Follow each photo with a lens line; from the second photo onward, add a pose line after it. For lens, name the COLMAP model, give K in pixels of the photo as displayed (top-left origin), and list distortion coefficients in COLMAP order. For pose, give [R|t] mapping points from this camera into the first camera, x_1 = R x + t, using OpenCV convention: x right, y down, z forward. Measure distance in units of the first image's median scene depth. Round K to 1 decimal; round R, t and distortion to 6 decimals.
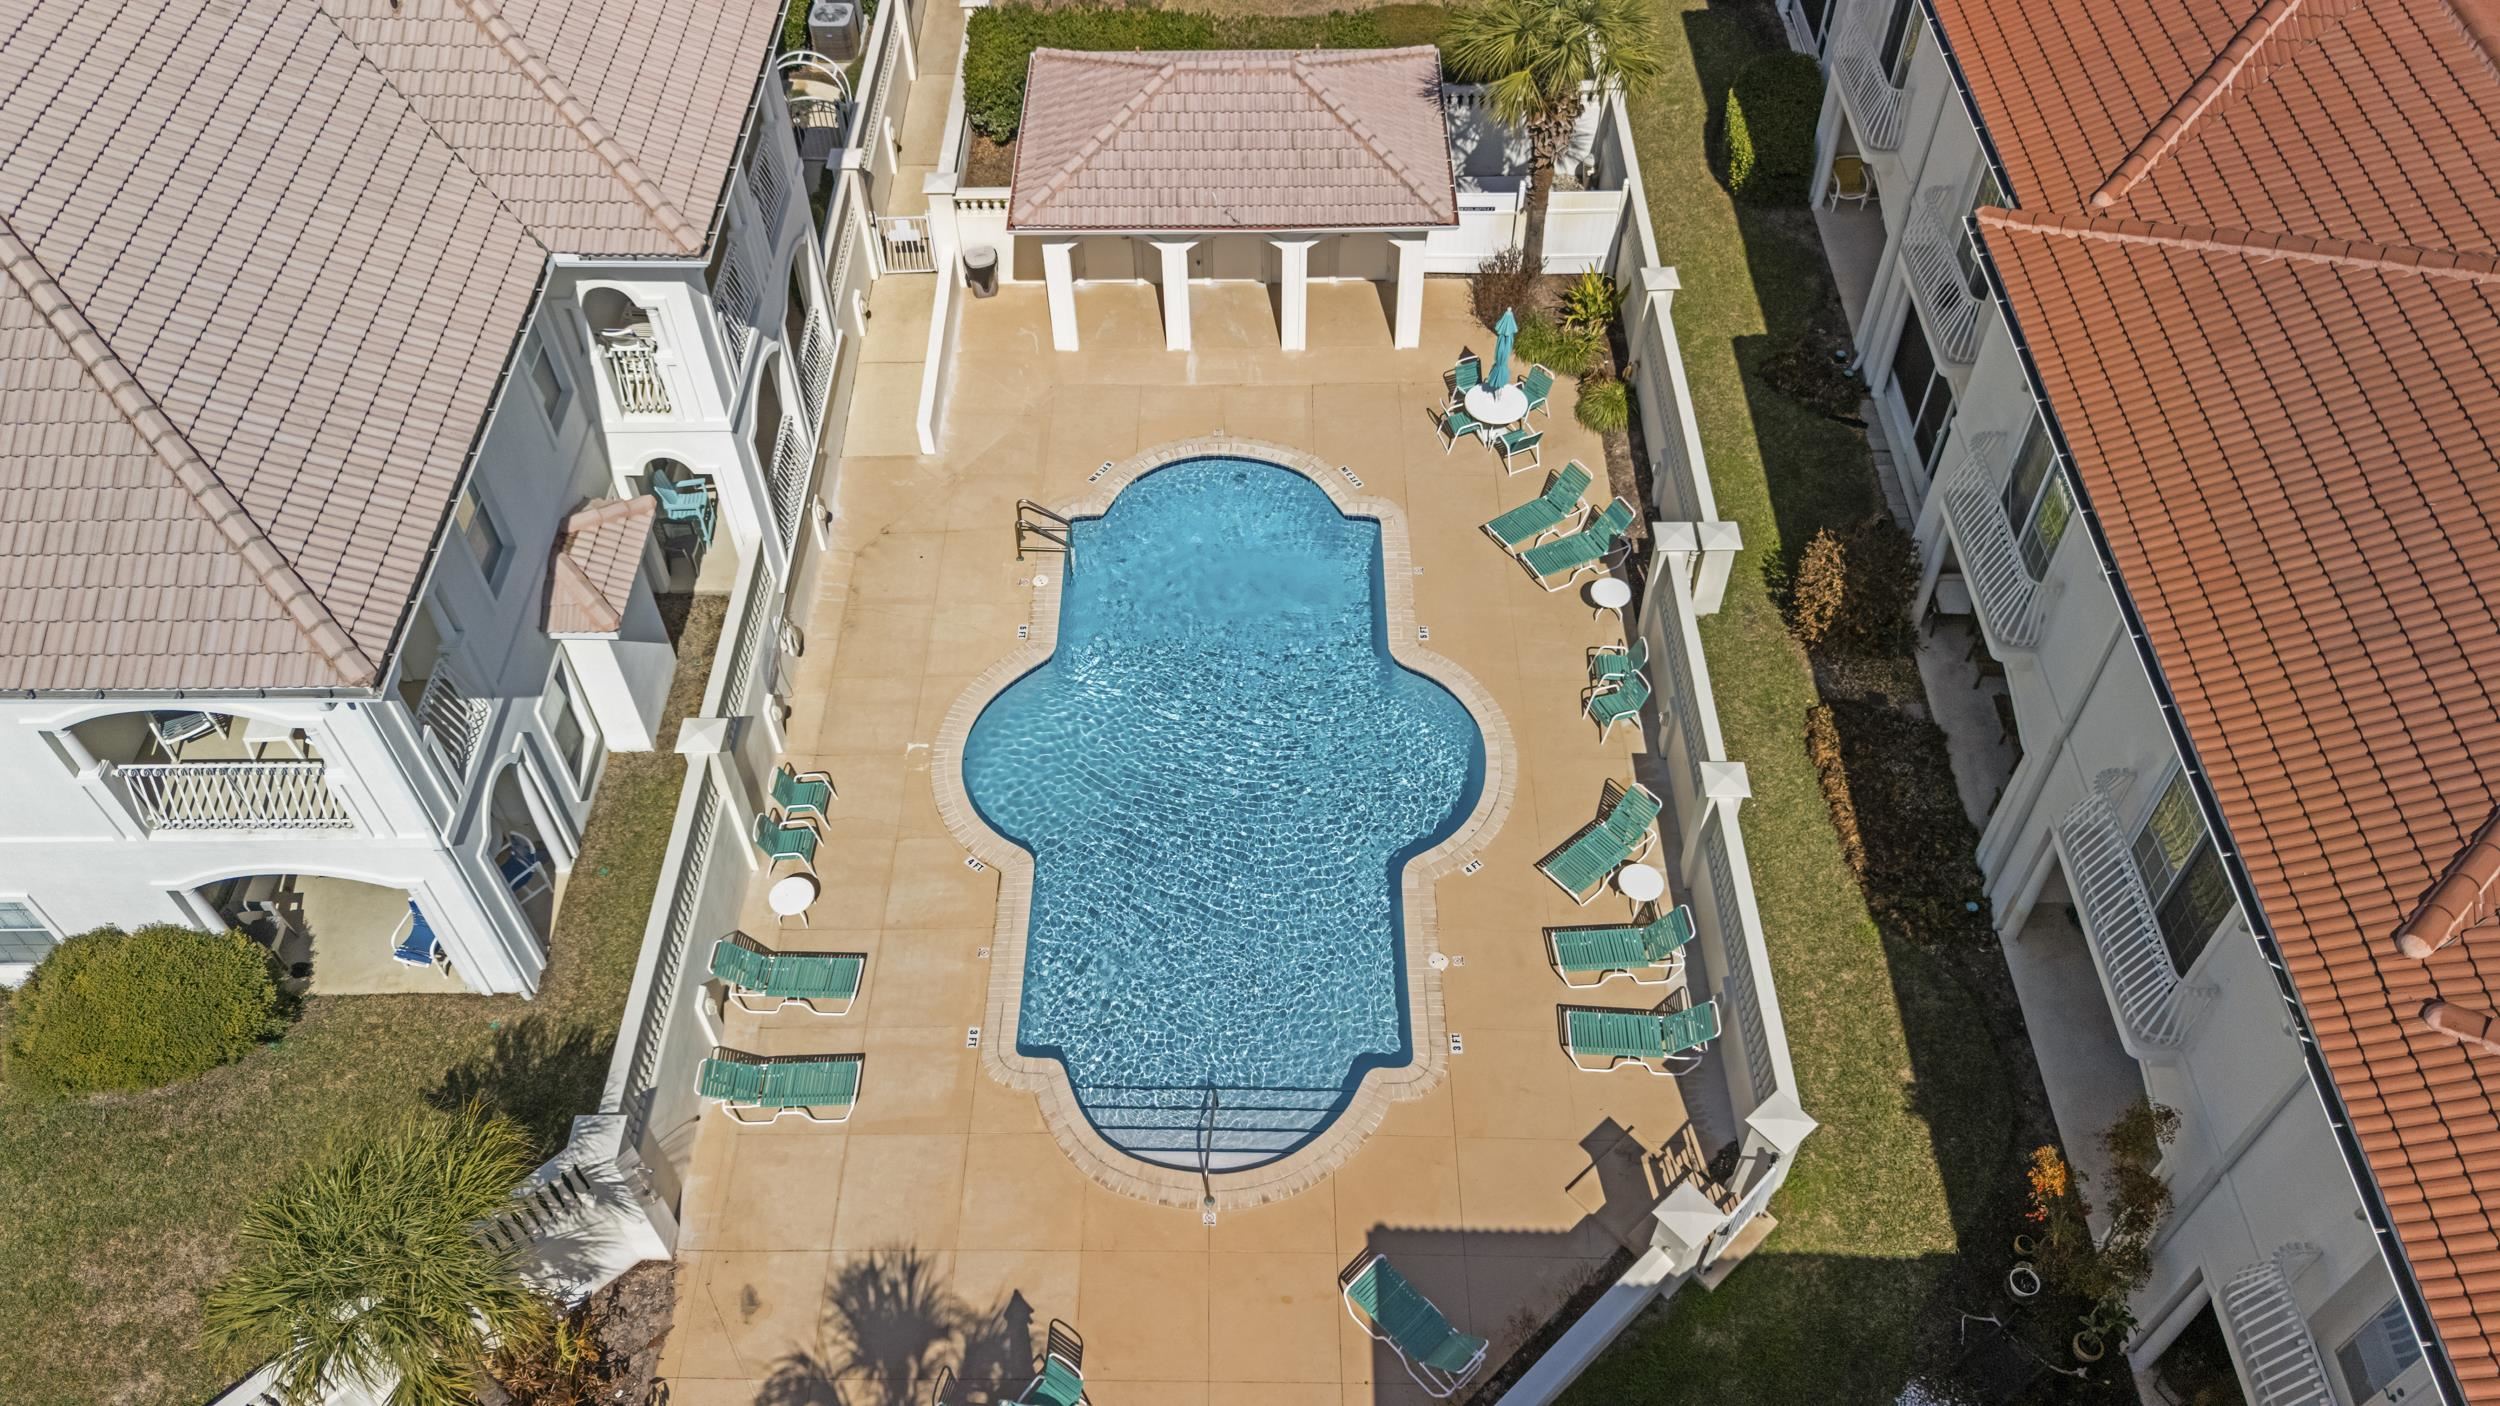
lens RADIAL K [[1855.5, 0, 1250.0], [0, 1855.5, 703.0], [0, 0, 1]] dist [0.065409, -0.065521]
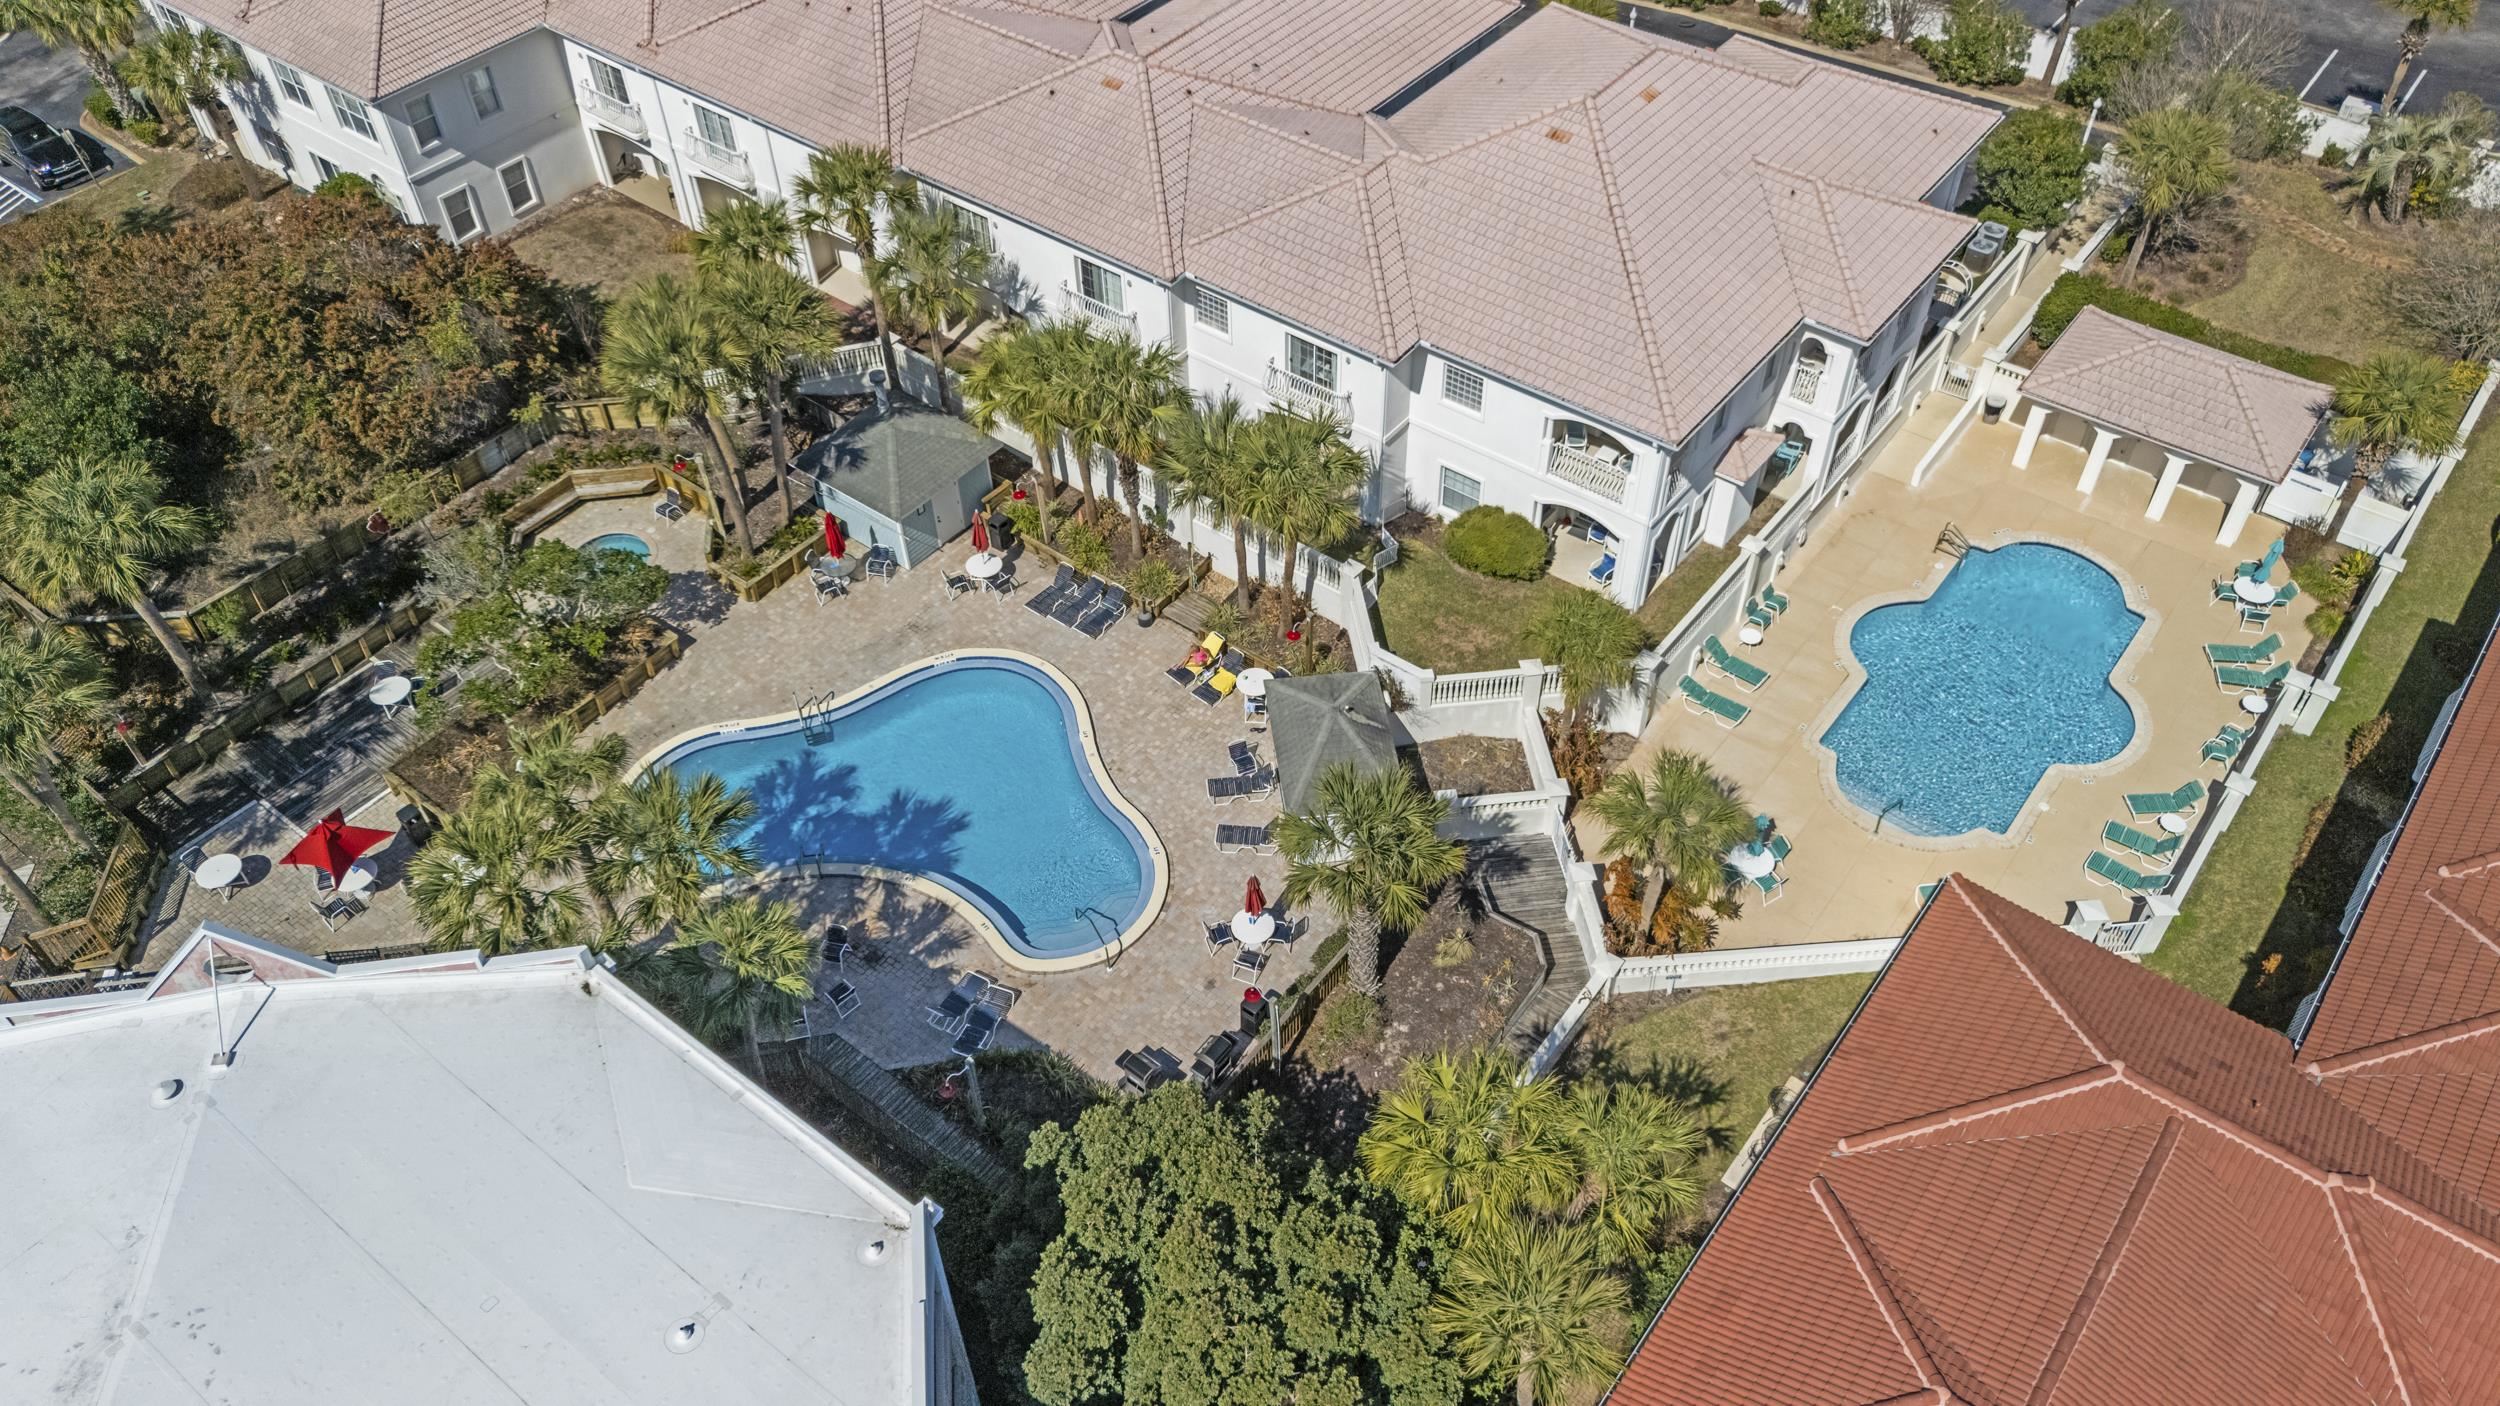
lens RADIAL K [[1855.5, 0, 1250.0], [0, 1855.5, 703.0], [0, 0, 1]] dist [0.065409, -0.065521]
pose [[0.792857, 0.438914, -0.422769, 0.202407], [-0.462599, 0.885081, 0.051327, 0.295335], [0.396713, 0.154877, 0.904783, -0.991623]]
